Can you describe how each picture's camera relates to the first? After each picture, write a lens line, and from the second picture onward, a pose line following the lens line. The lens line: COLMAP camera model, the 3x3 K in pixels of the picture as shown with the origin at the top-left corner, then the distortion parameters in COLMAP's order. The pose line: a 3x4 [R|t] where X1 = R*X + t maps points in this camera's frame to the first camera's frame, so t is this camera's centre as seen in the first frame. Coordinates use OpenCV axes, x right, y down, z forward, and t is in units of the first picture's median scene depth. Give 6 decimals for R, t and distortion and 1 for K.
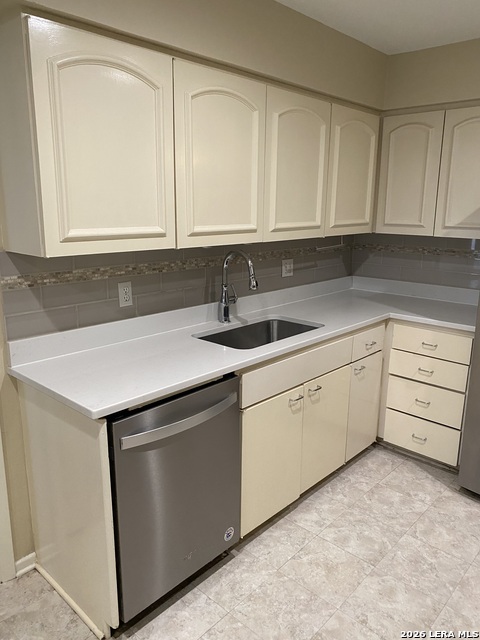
lens RADIAL K [[489.0, 0, 240.7], [0, 489.0, 315.4], [0, 0, 1]] dist [0.028898, -0.025524]
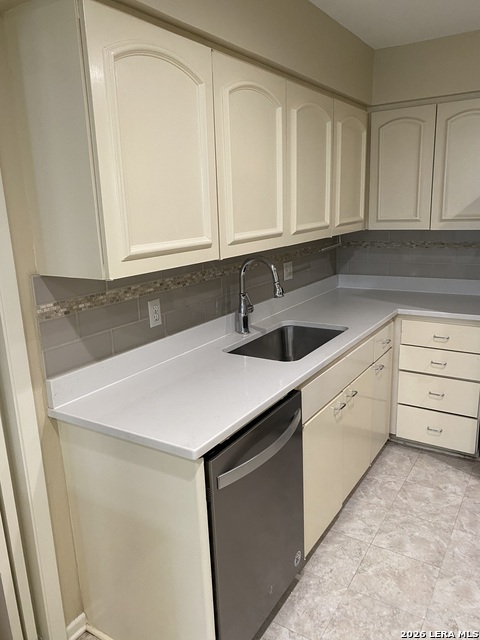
lens RADIAL K [[489.0, 0, 238.7], [0, 489.0, 323.1], [0, 0, 1]] dist [0.028898, -0.025524]
pose [[0.985463, -0.084425, 0.147426, -0.196903], [0.082850, 0.996420, 0.016804, -0.024470], [-0.148317, -0.004346, 0.988930, 0.073757]]
